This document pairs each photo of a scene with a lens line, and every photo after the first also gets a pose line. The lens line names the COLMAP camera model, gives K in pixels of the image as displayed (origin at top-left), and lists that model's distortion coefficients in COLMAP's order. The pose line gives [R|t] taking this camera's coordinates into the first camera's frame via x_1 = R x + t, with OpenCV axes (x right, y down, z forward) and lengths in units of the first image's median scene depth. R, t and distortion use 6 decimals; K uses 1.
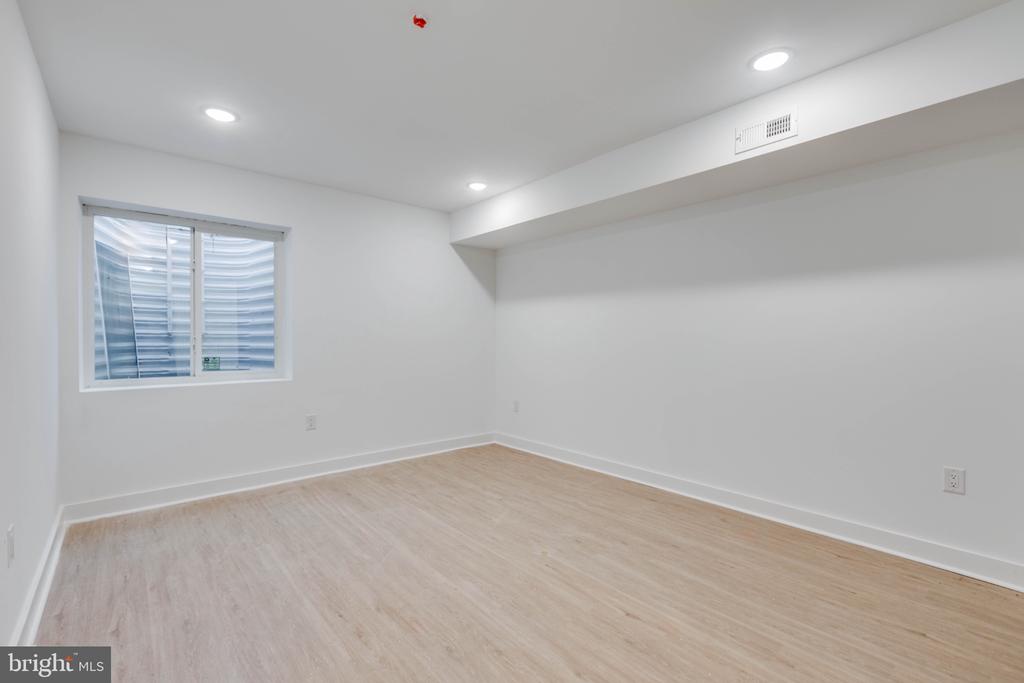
lens RADIAL K [[462.2, 0, 512.0], [0, 462.2, 341.5], [0, 0, 1]] dist [-0.000759, -0.000202]
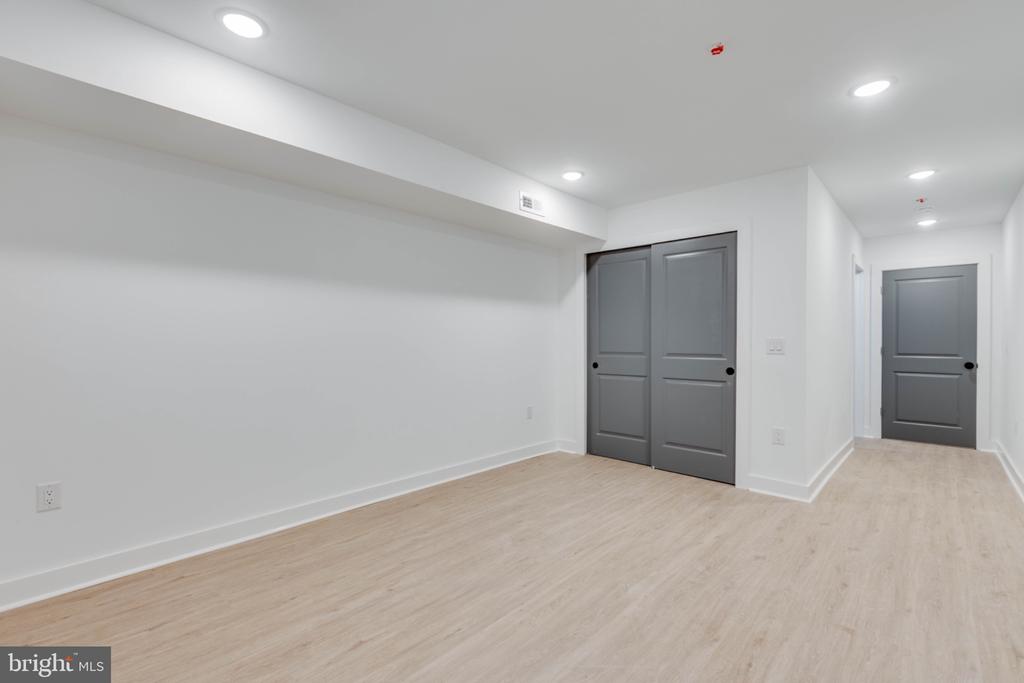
lens RADIAL K [[462.2, 0, 512.0], [0, 462.2, 341.5], [0, 0, 1]] dist [-0.000759, -0.000202]
pose [[-0.126131, -0.004350, 0.992004, -0.851844], [0.005423, 0.999972, 0.005074, -0.010324], [-0.991999, 0.006019, -0.126104, 1.129104]]
